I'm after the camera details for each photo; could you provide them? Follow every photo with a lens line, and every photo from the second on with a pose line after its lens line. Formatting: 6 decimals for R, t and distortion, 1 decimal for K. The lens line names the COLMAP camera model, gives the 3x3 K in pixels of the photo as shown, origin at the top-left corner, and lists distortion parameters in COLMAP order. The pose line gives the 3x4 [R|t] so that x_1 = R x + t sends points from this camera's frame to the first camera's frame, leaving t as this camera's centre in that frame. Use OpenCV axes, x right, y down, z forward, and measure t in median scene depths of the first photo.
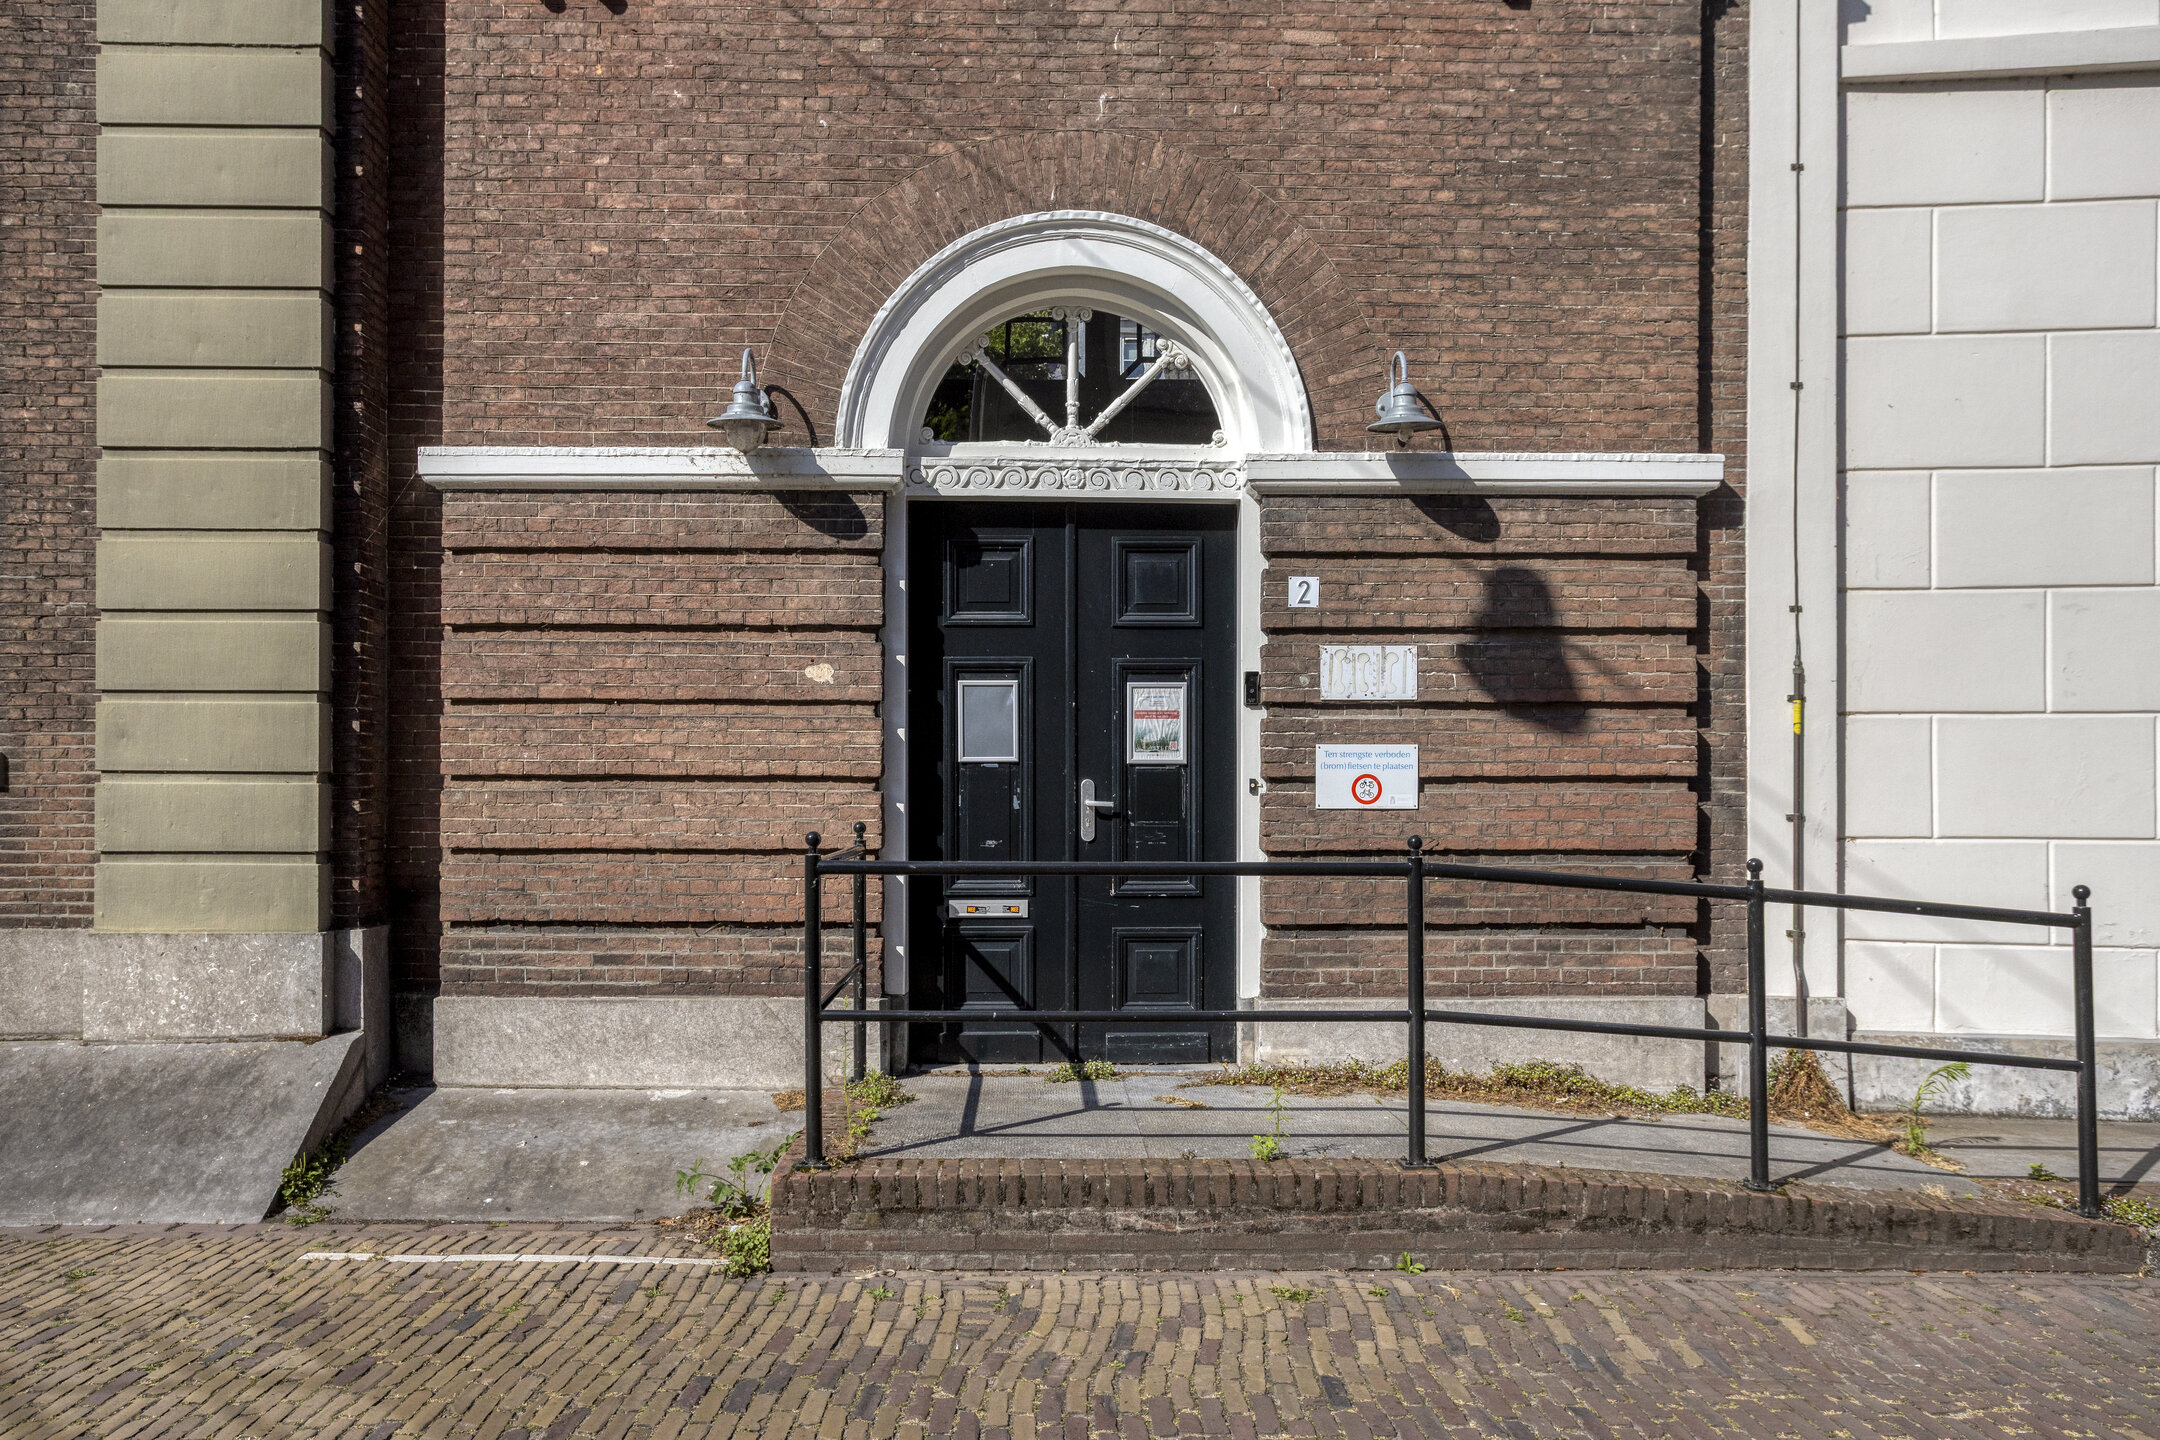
lens RADIAL K [[1606.9, 0, 1082.1], [0, 1606.9, 723.4], [0, 0, 1]] dist [-0.035340, 0.000204]
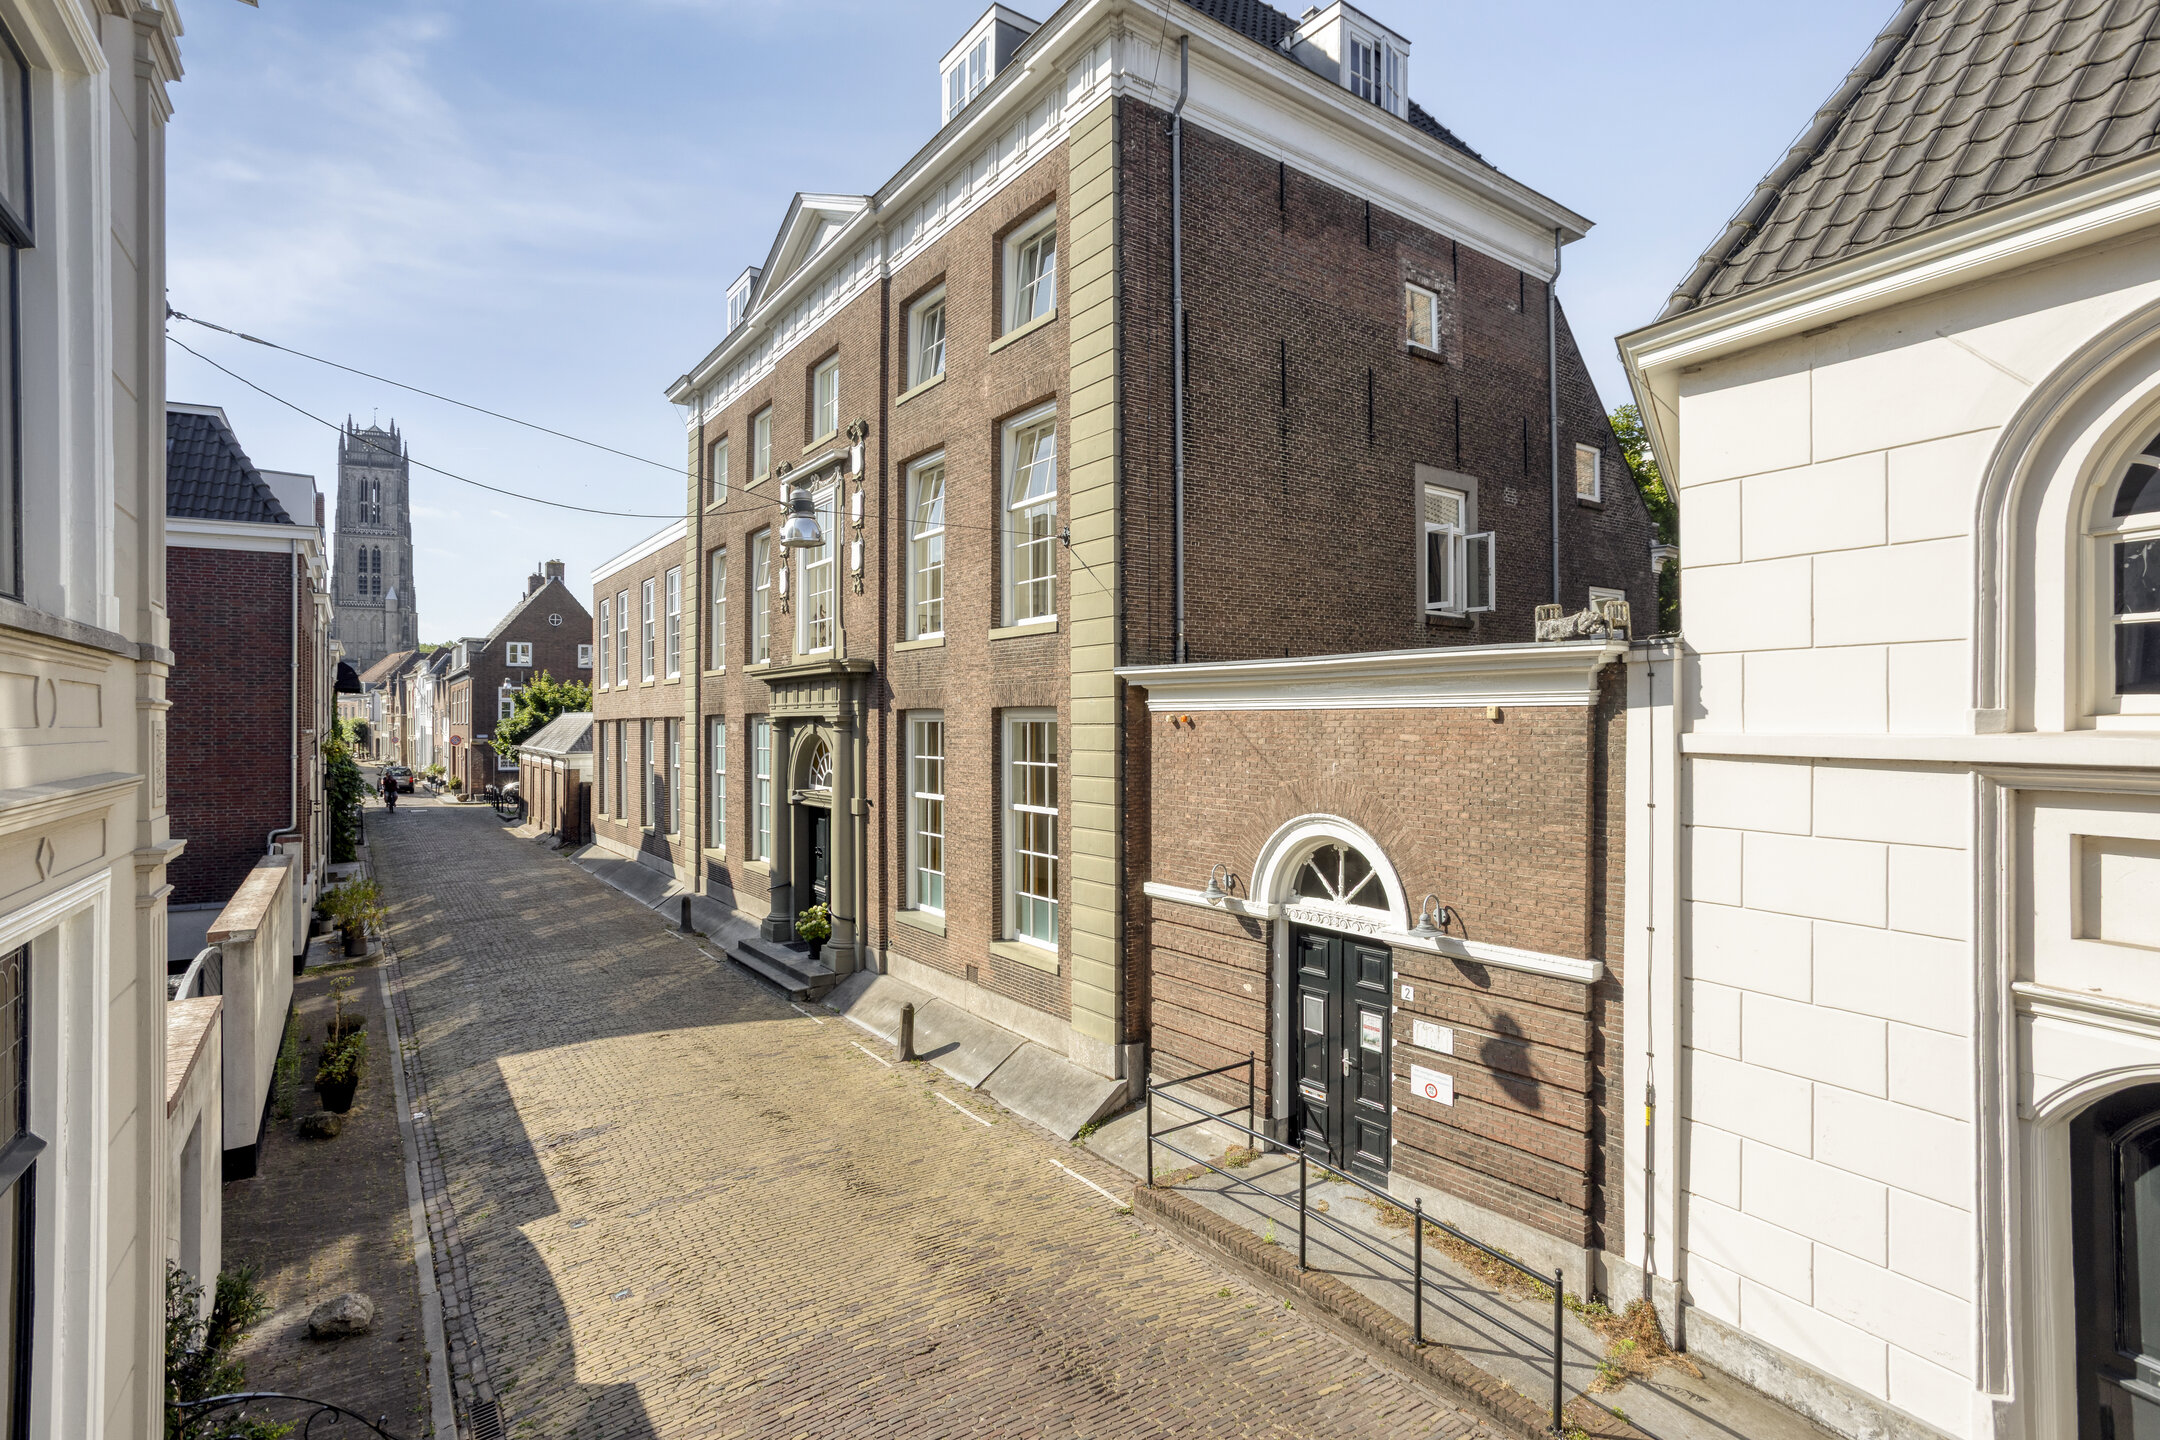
lens RADIAL K [[1037.7, 0, 1078.7], [0, 1037.7, 708.2], [0, 0, 1]] dist [-0.018779, 0.007685]
pose [[0.585802, -0.016799, -0.810280, 1.027926], [0.015391, 0.999835, -0.009602, -0.464588], [0.810308, -0.006847, 0.585964, -0.197741]]
